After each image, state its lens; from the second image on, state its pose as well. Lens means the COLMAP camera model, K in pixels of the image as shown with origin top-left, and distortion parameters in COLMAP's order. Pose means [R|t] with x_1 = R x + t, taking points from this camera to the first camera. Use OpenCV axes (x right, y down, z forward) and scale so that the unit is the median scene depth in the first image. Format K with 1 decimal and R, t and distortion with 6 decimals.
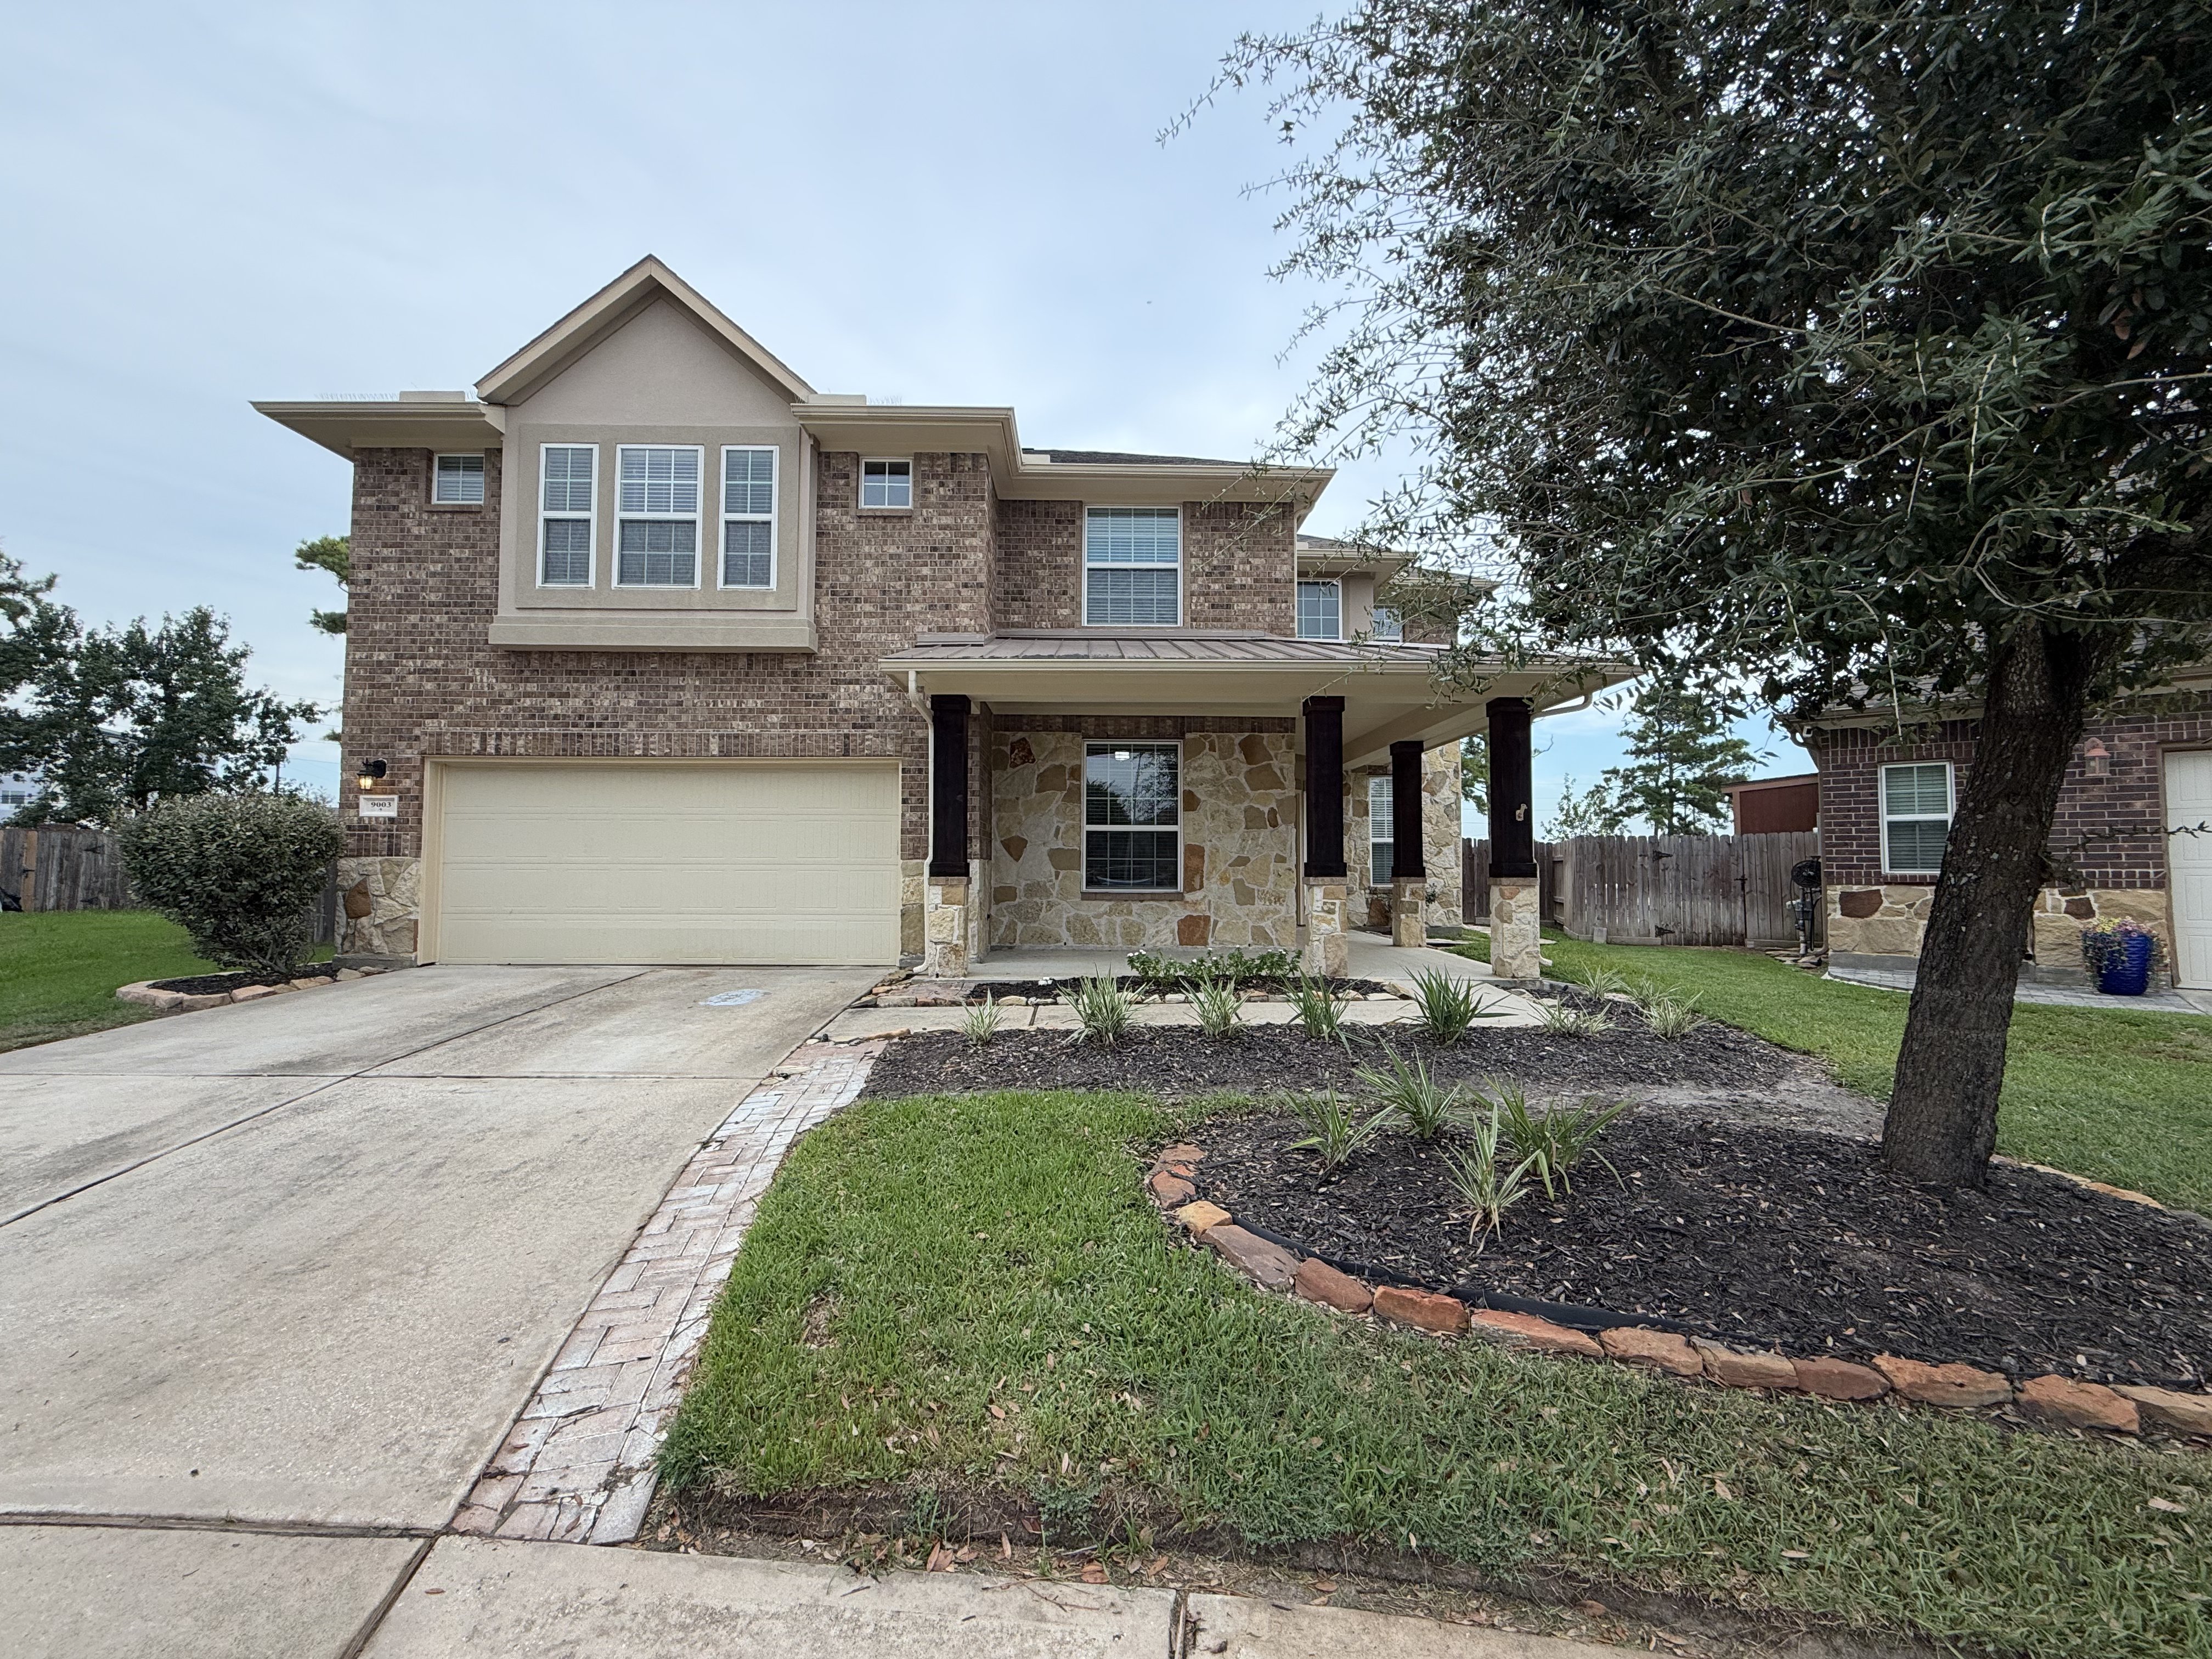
lens RADIAL K [[886.5, 0, 1106.9], [0, 886.5, 827.5], [0, 0, 1]] dist [0.001522, -0.000213]
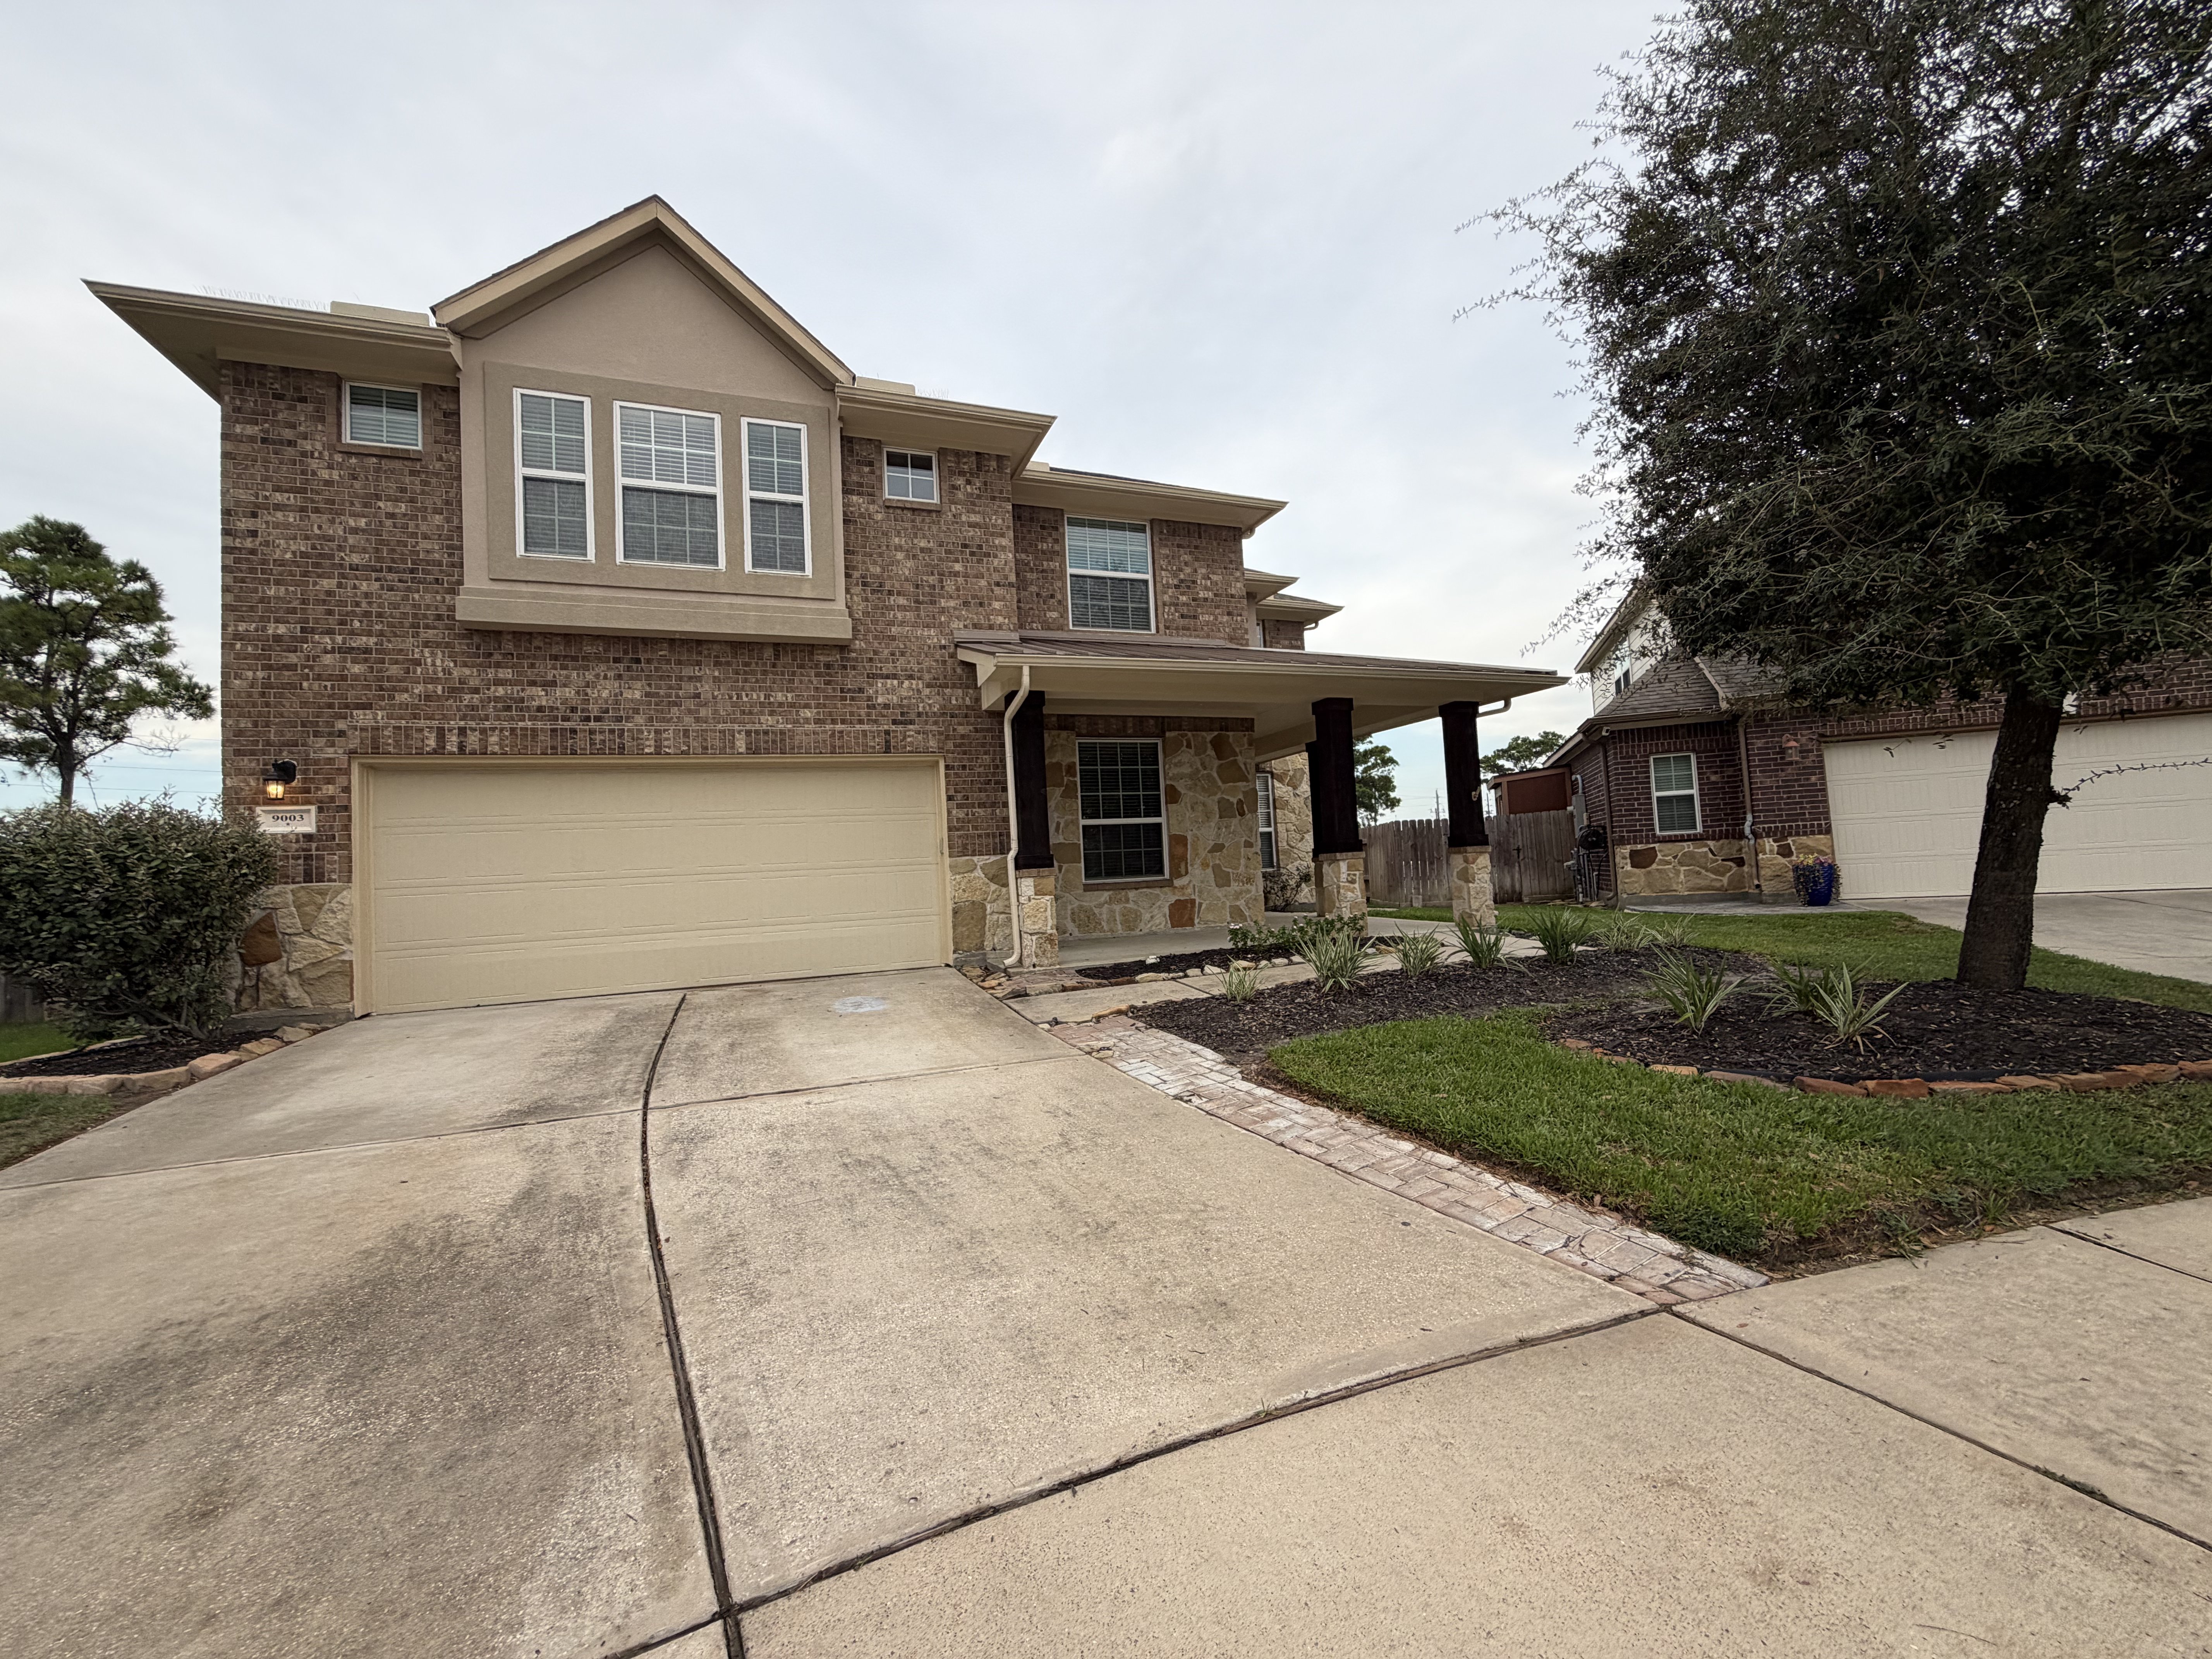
lens RADIAL K [[886.5, 0, 1111.6], [0, 886.5, 825.5], [0, 0, 1]] dist [0.001522, -0.000213]
pose [[0.936789, -0.034442, 0.348196, -0.408251], [0.039376, 0.999199, -0.007101, 0.015009], [-0.347673, 0.020362, 0.937395, 0.011510]]
